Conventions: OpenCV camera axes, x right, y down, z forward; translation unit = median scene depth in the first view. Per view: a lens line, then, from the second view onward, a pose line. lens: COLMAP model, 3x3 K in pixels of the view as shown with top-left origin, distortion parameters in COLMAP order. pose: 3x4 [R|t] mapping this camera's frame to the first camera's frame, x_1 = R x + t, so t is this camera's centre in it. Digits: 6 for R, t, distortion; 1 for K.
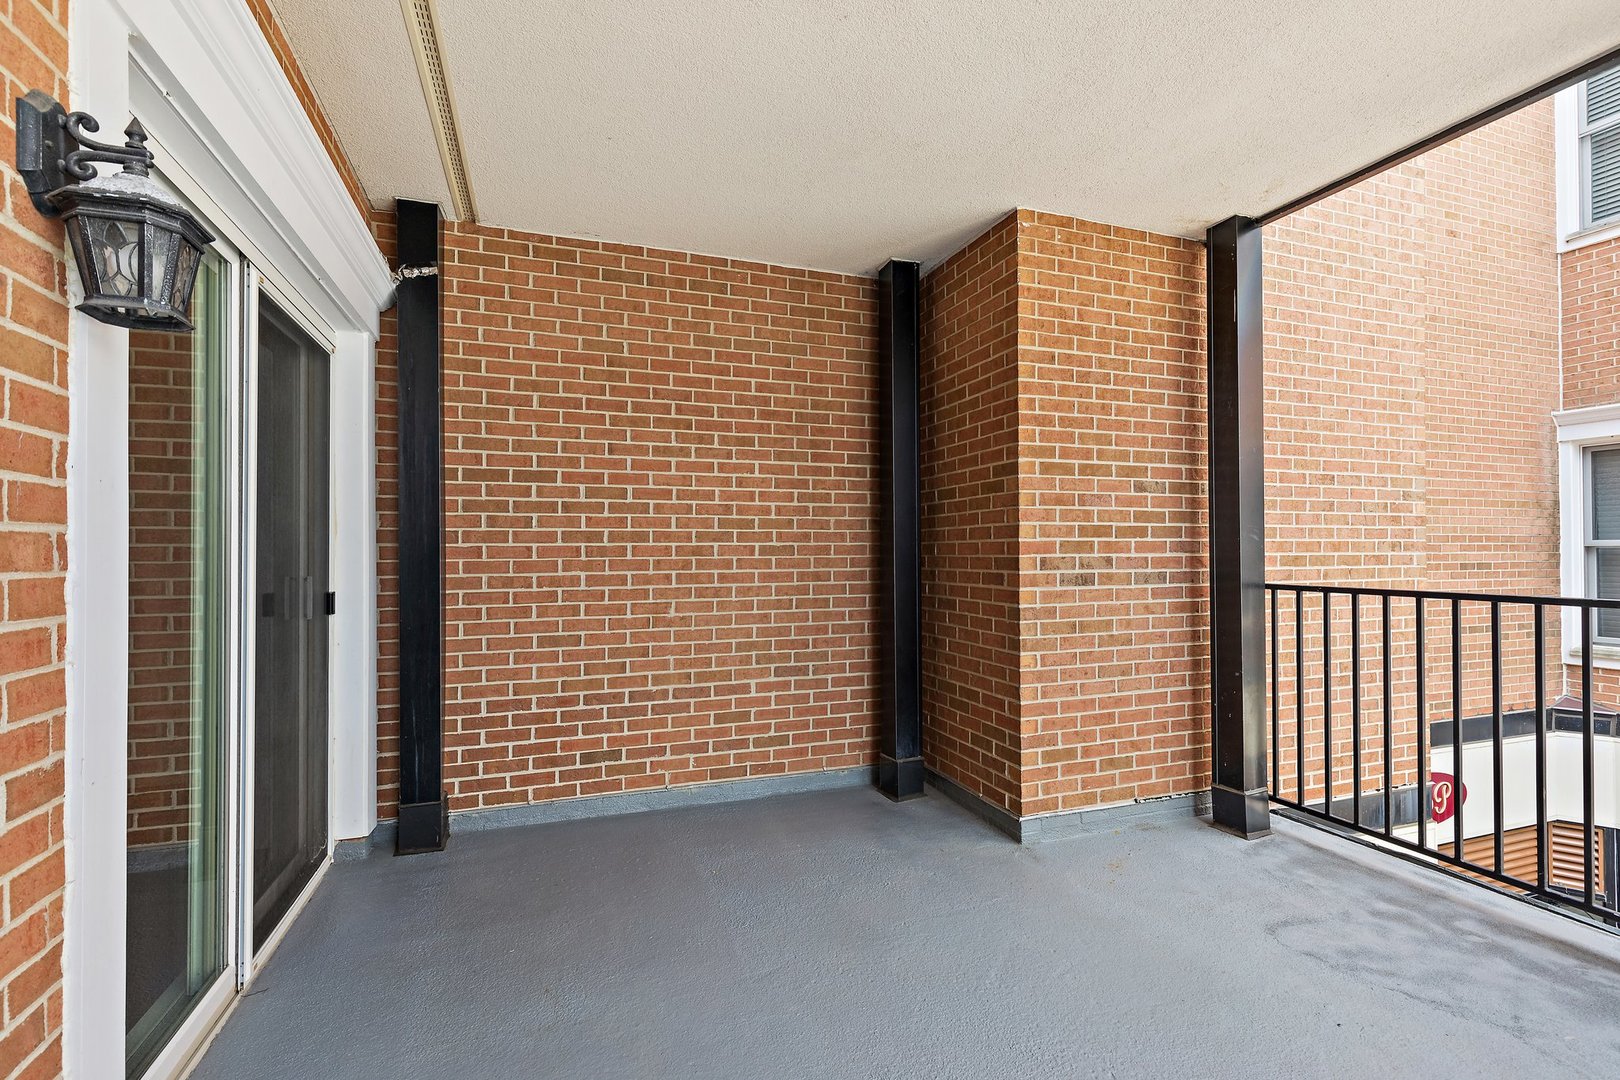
lens RADIAL K [[743.4, 0, 818.9], [0, 743.4, 549.2], [0, 0, 1]] dist [-0.003885, -0.000372]
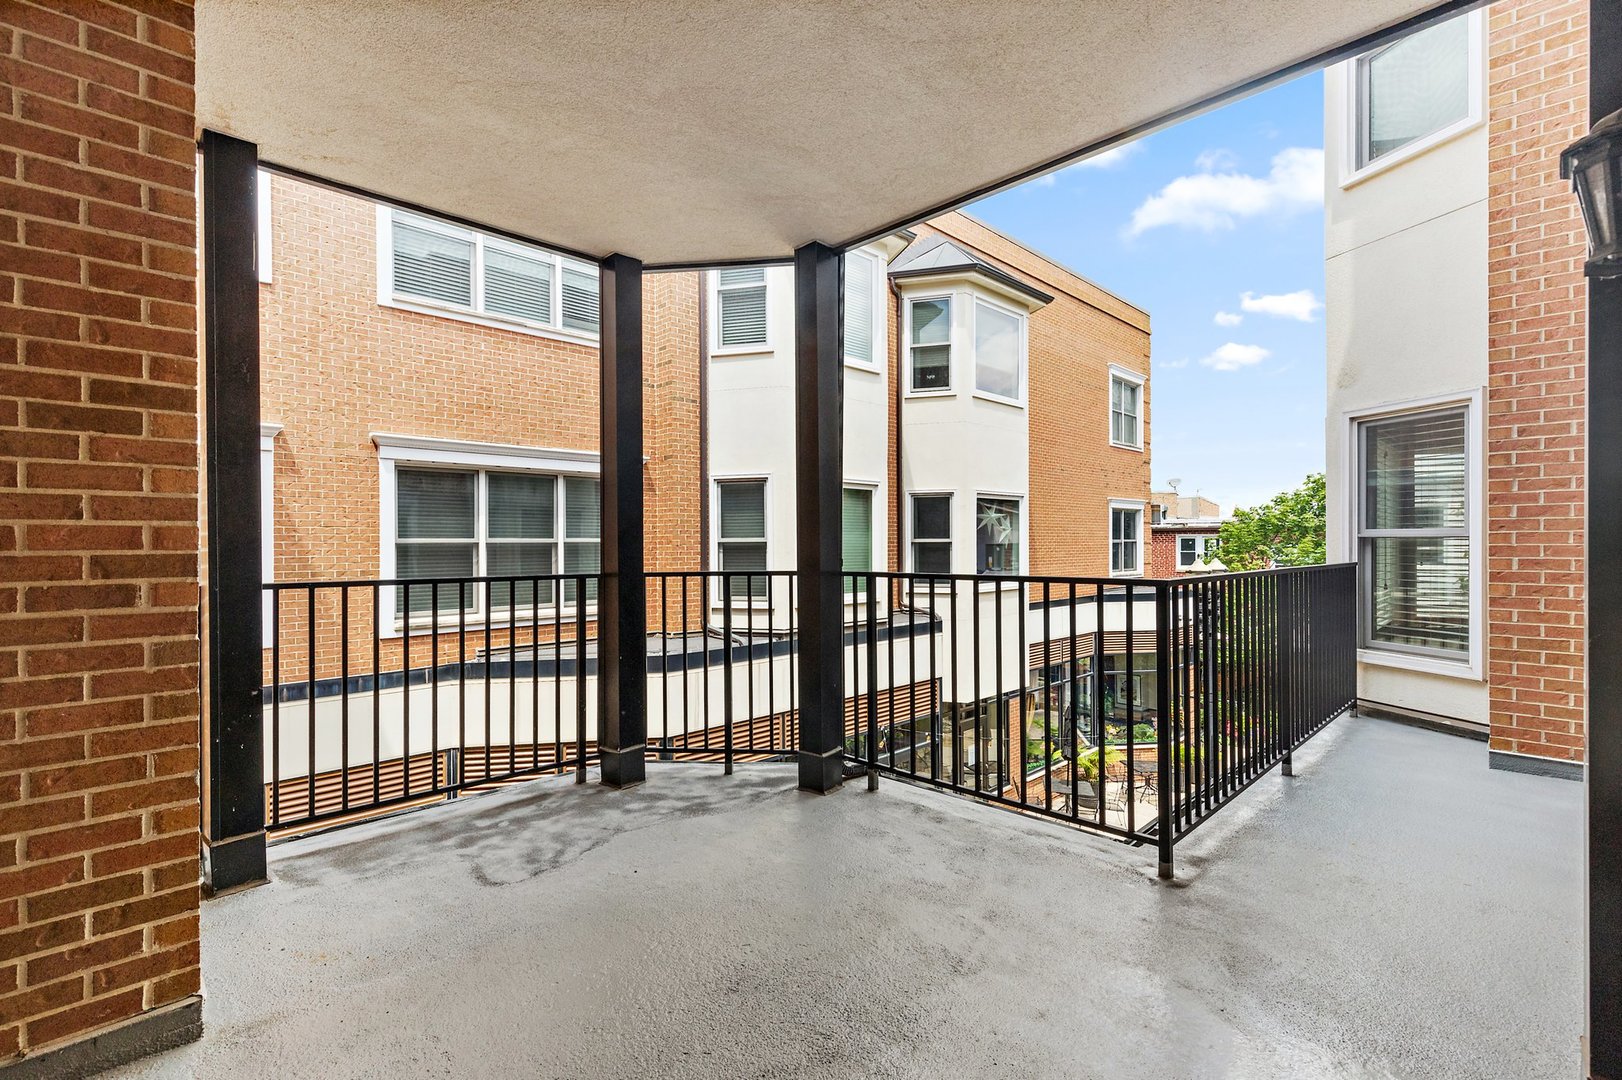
lens RADIAL K [[744.3, 0, 818.8], [0, 744.3, 540.5], [0, 0, 1]] dist [-0.003885, -0.000372]
pose [[-0.435577, 0.002918, 0.900147, -0.579975], [-0.008424, 0.999938, -0.007318, -0.003863], [-0.900112, -0.010770, -0.435525, 0.981440]]
